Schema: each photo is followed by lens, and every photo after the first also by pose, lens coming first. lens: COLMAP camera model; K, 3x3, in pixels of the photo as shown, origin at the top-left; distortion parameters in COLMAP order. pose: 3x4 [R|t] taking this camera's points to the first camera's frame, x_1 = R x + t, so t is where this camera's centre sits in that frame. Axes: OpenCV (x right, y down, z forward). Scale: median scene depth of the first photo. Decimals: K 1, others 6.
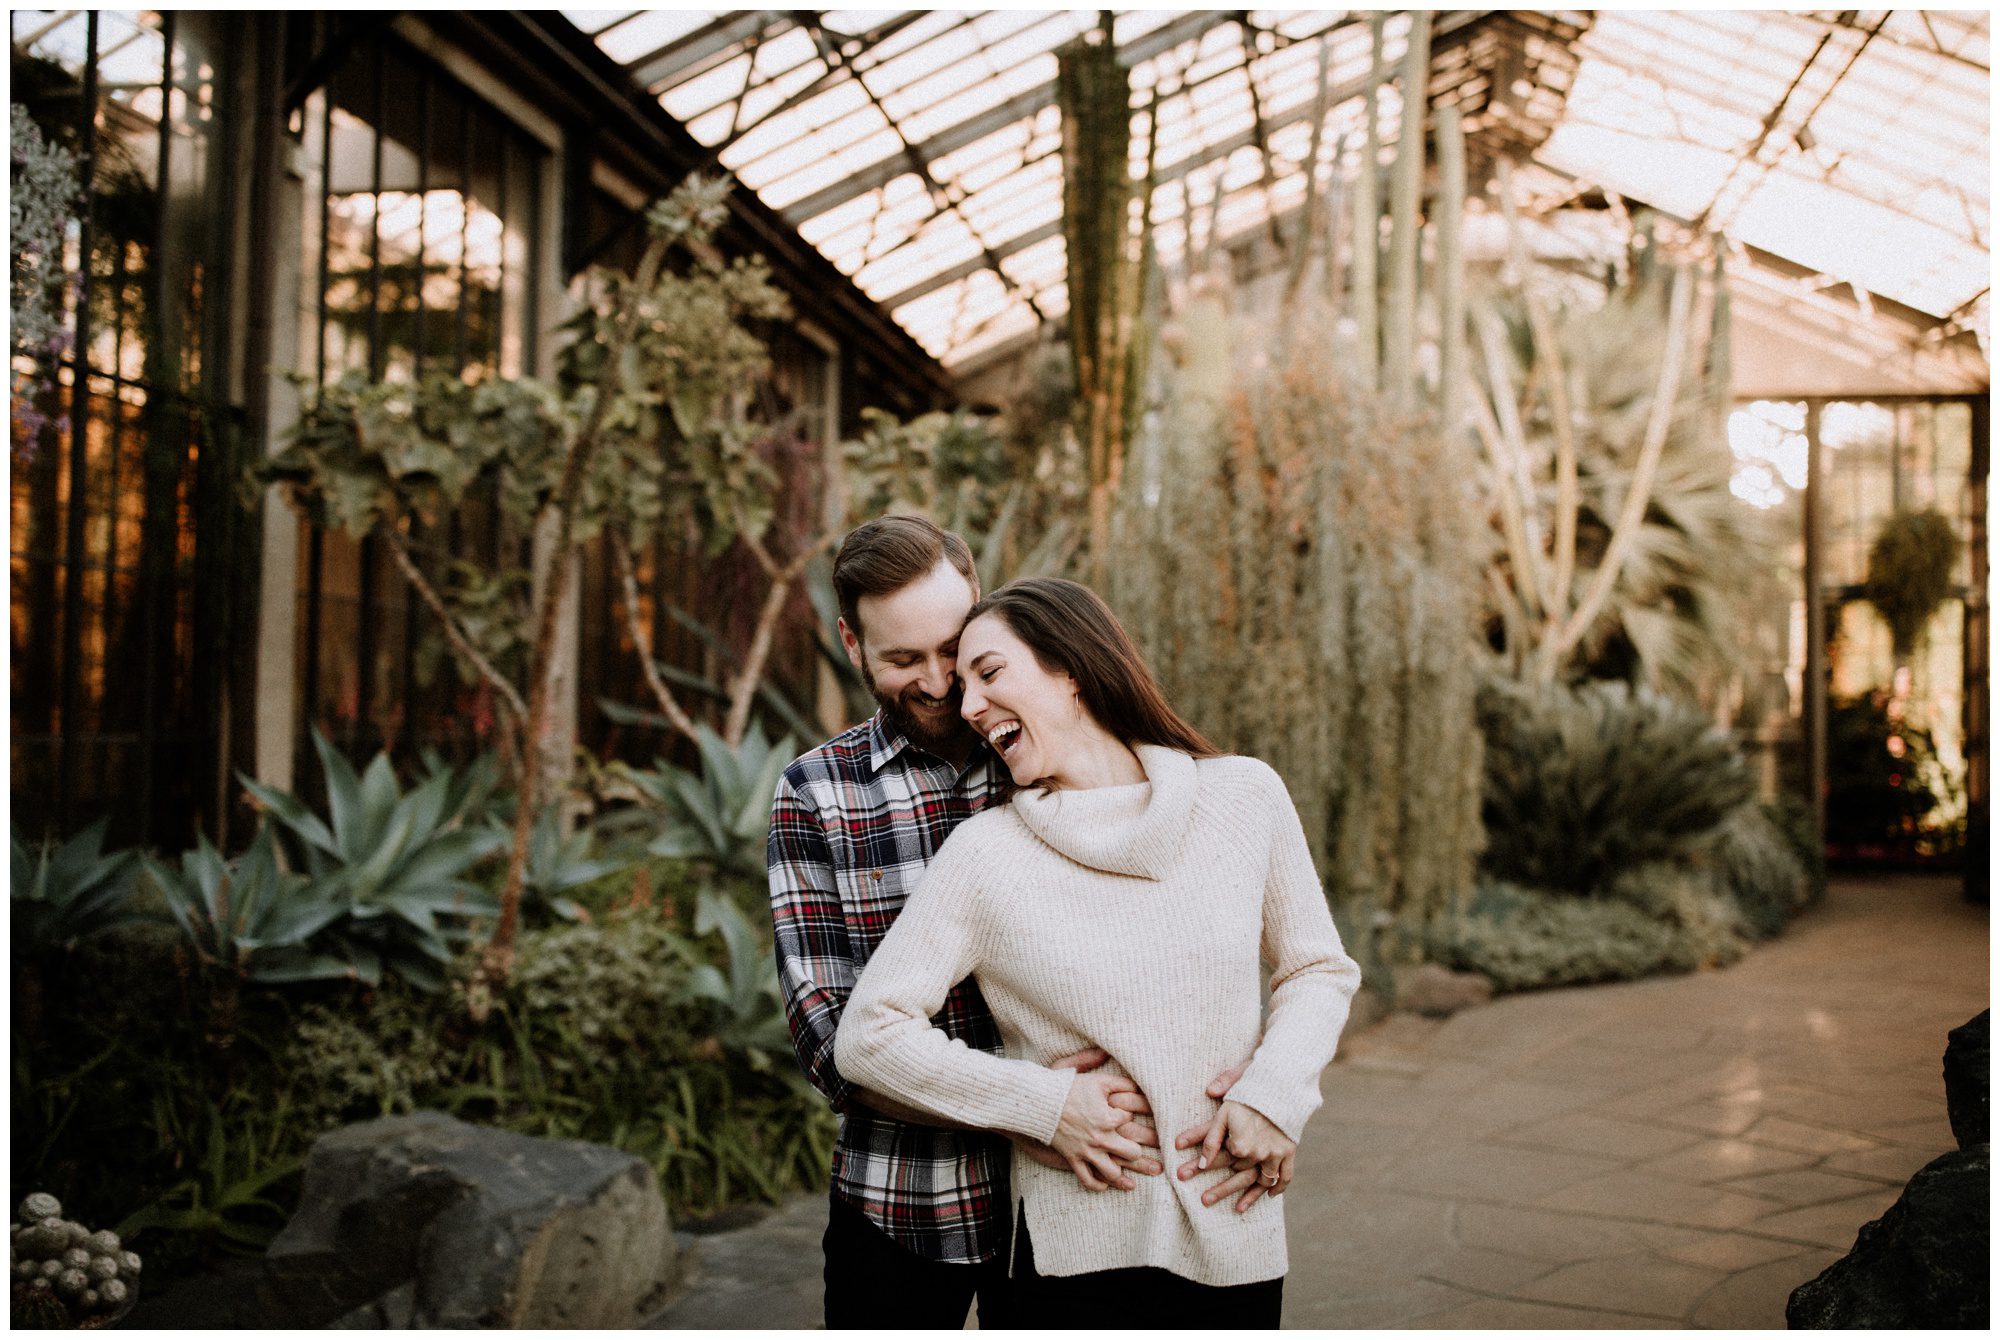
lens RADIAL K [[1896.5, 0, 1000.0], [0, 1896.5, 670.0], [0, 0, 1]] dist [-0.022529, 0.012057]
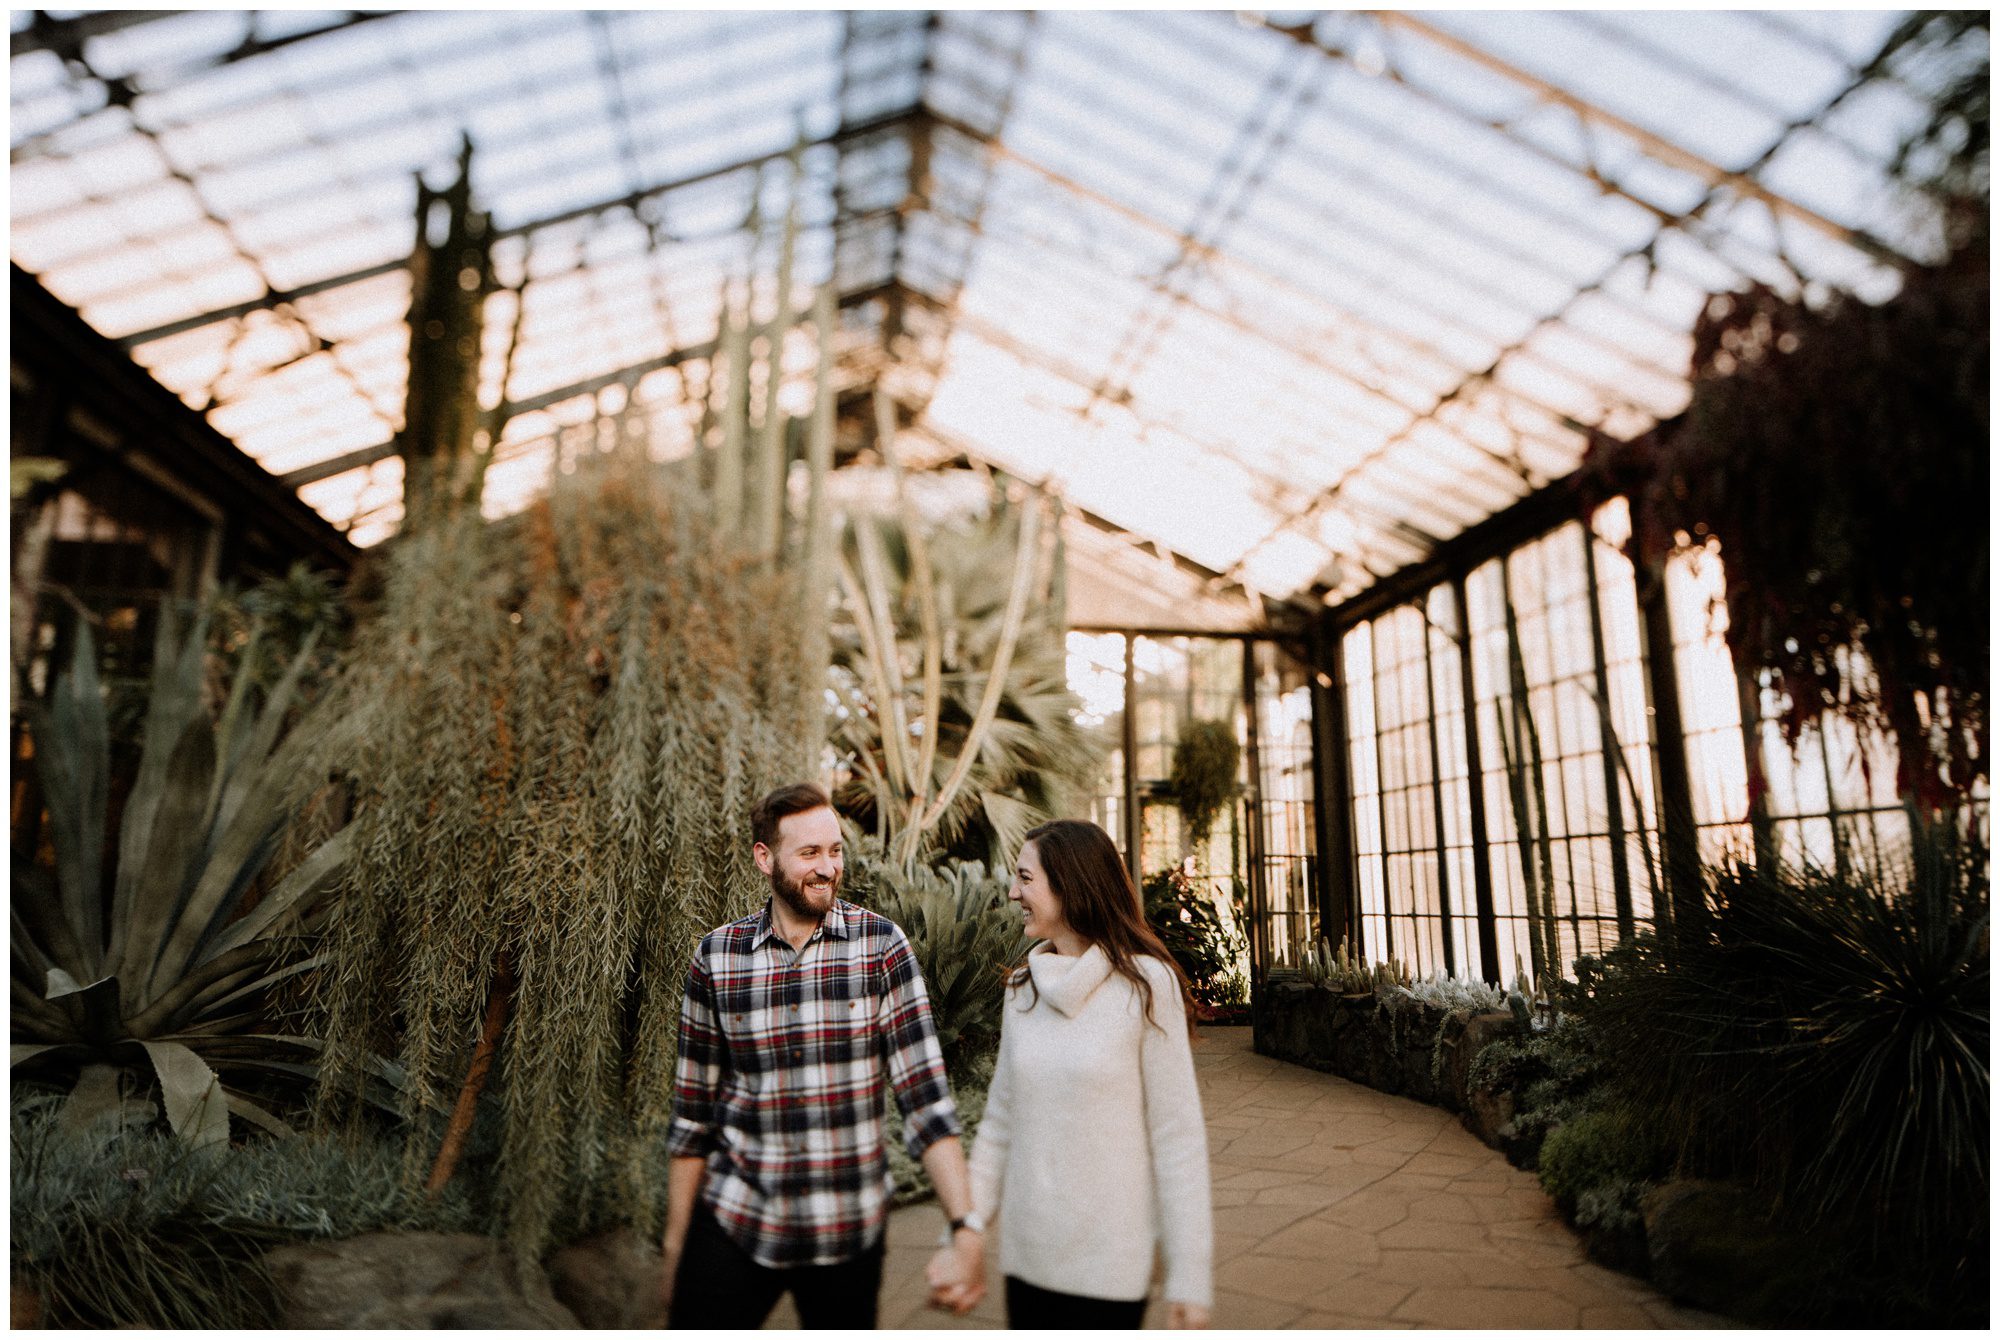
lens RADIAL K [[1331.7, 0, 993.0], [0, 1331.7, 565.0], [0, 0, 1]] dist [0.070099, -0.062925]
pose [[0.948139, 0.071778, 0.309647, 0.163141], [-0.003376, 0.976389, -0.215995, 0.011496], [-0.317839, 0.203747, 0.925994, 0.477721]]
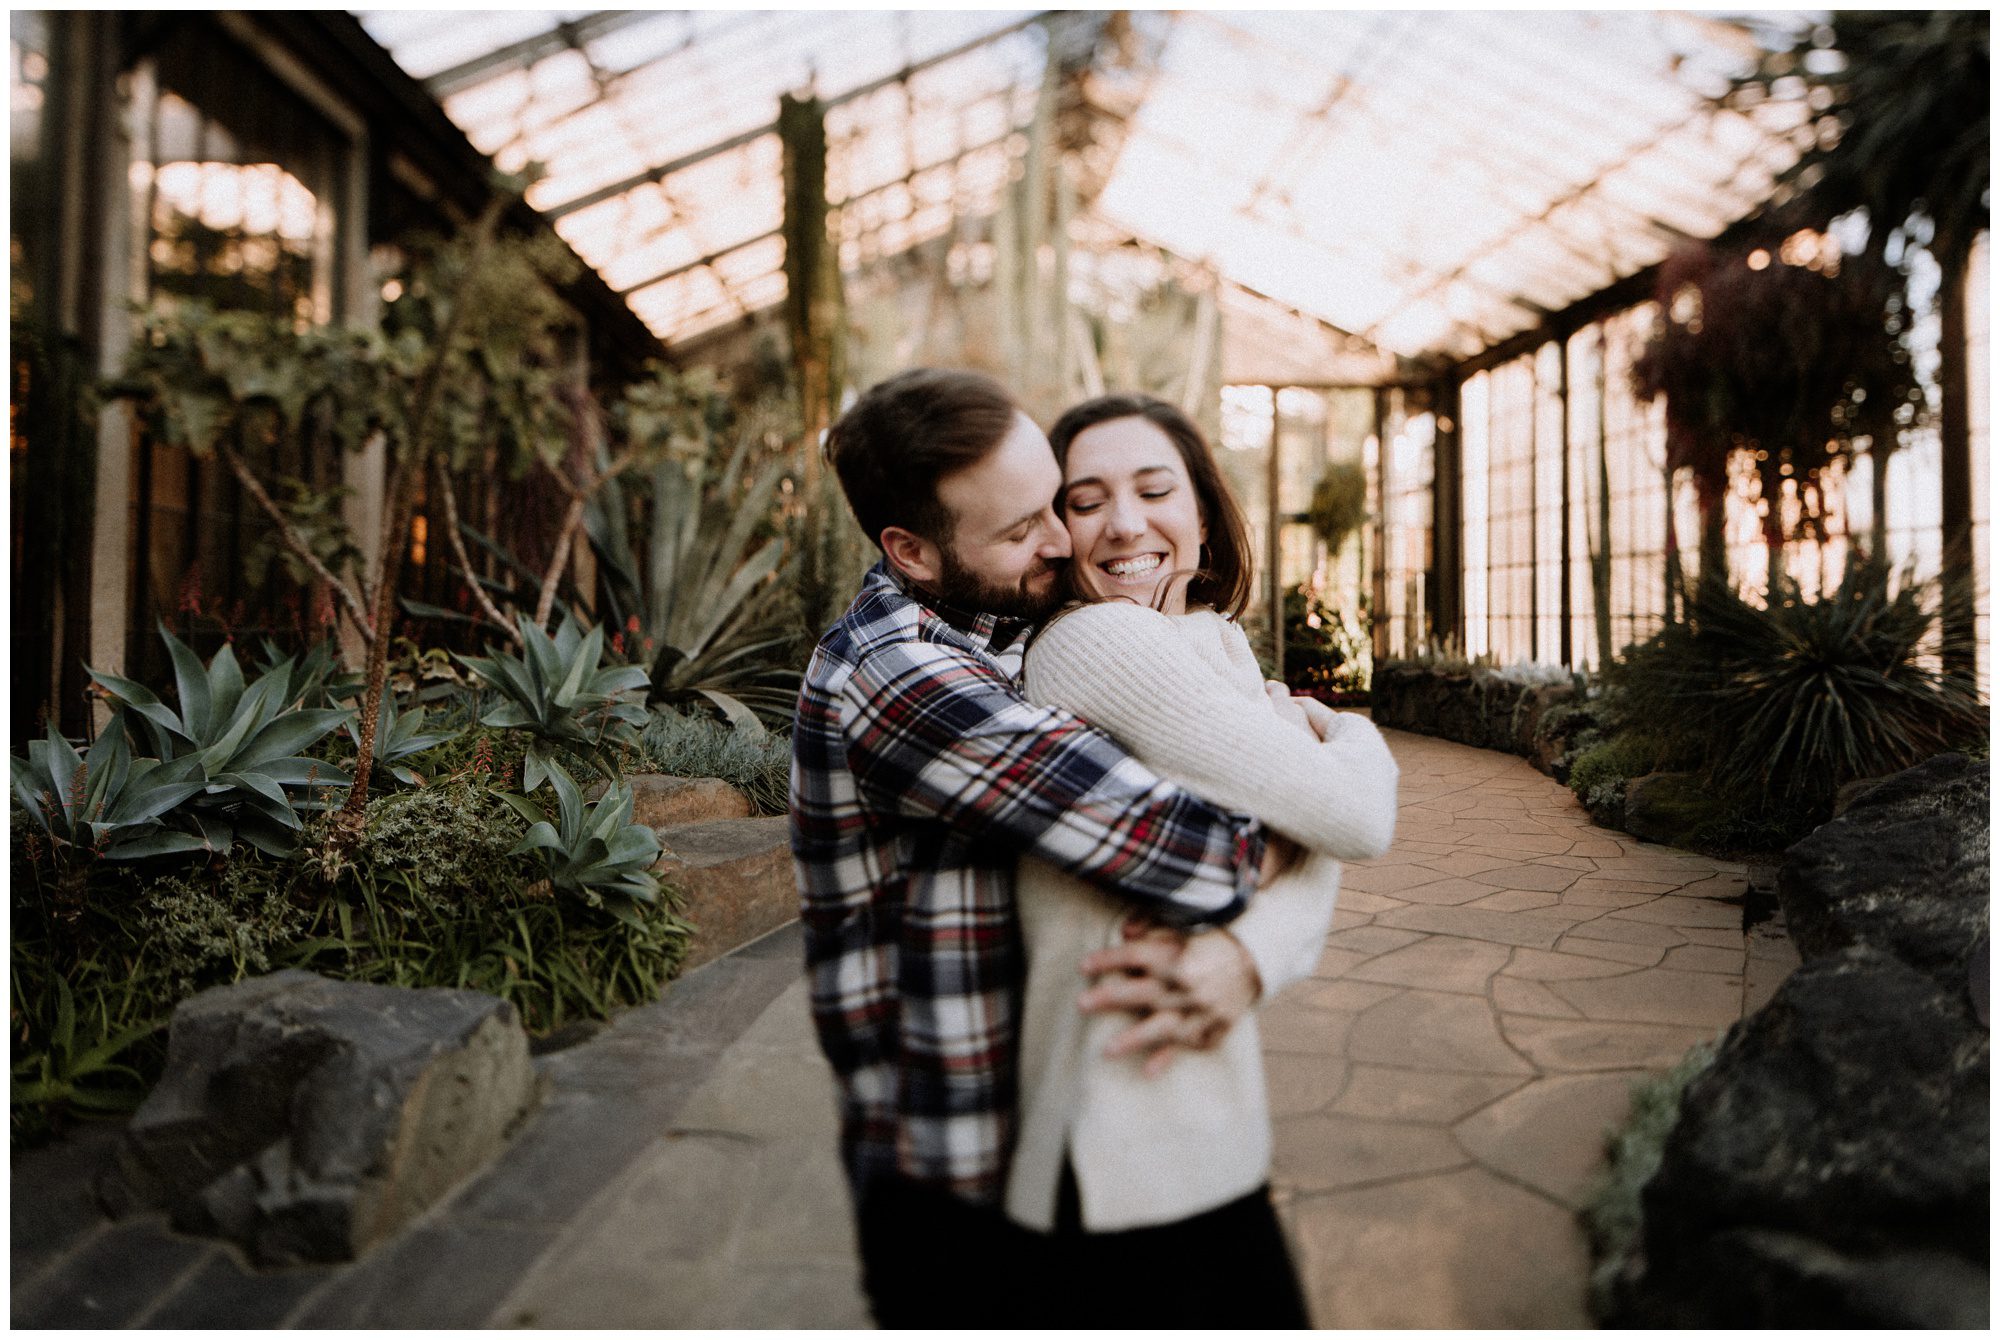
lens RADIAL K [[1332.4, 0, 1000.5], [0, 1332.4, 572.9], [0, 0, 1]] dist [0.063284, -0.057278]
pose [[0.971447, -0.005342, 0.237197, -0.059152], [0.005804, 0.999982, -0.001248, 0.004228], [-0.237186, 0.002589, 0.971461, 0.094536]]
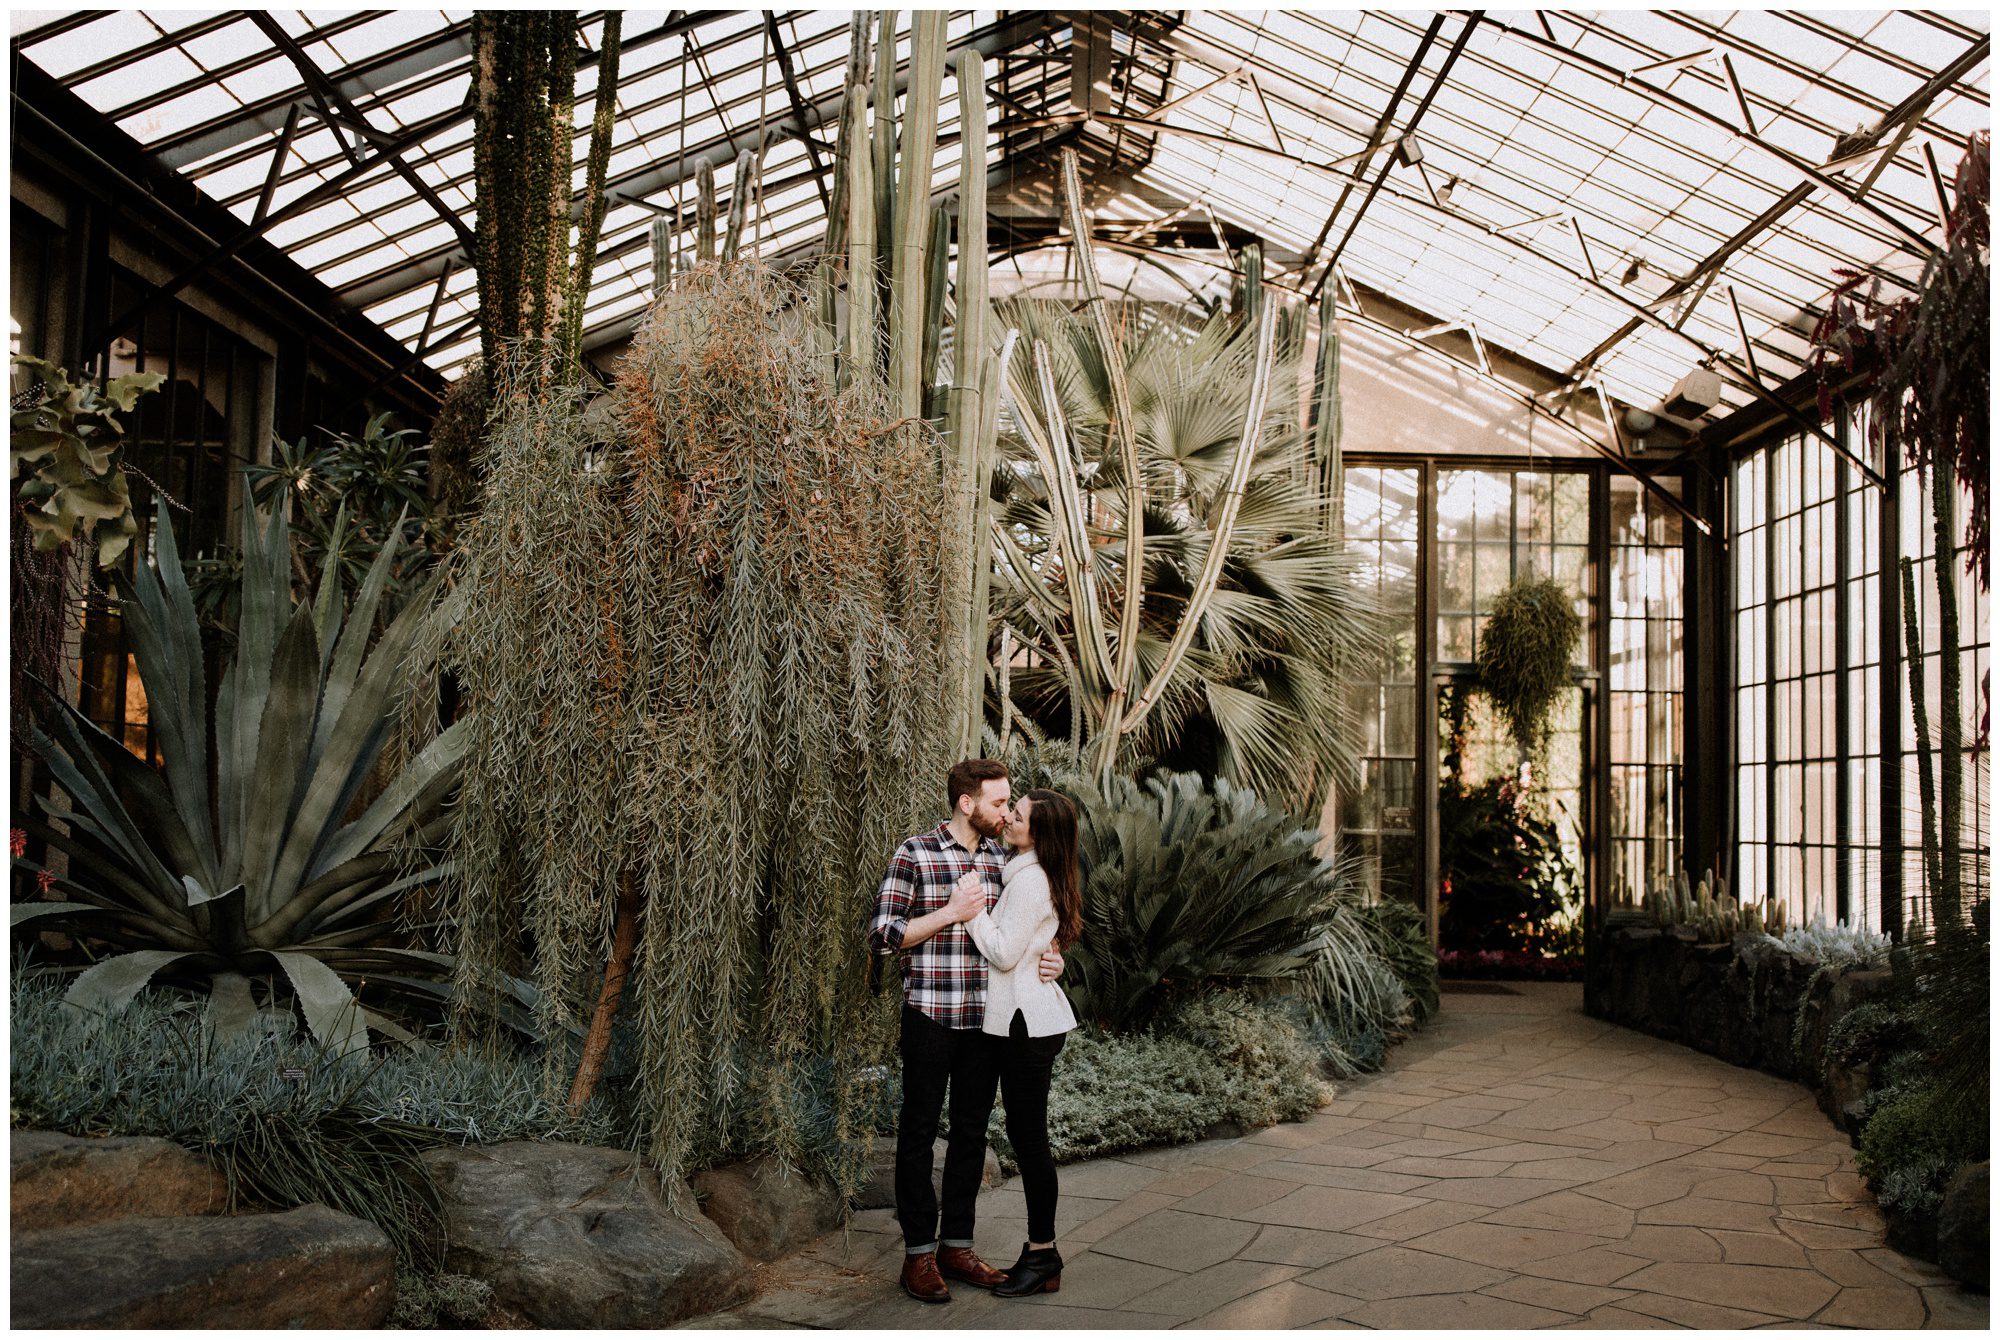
lens RADIAL K [[1928.7, 0, 1000.0], [0, 1928.7, 670.0], [0, 0, 1]] dist [0.002373, 0.003046]
pose [[0.984819, 0.021420, 0.172259, 0.167385], [-0.014312, 0.998998, -0.042398, -0.002286], [-0.172995, 0.039289, 0.984139, 0.299233]]
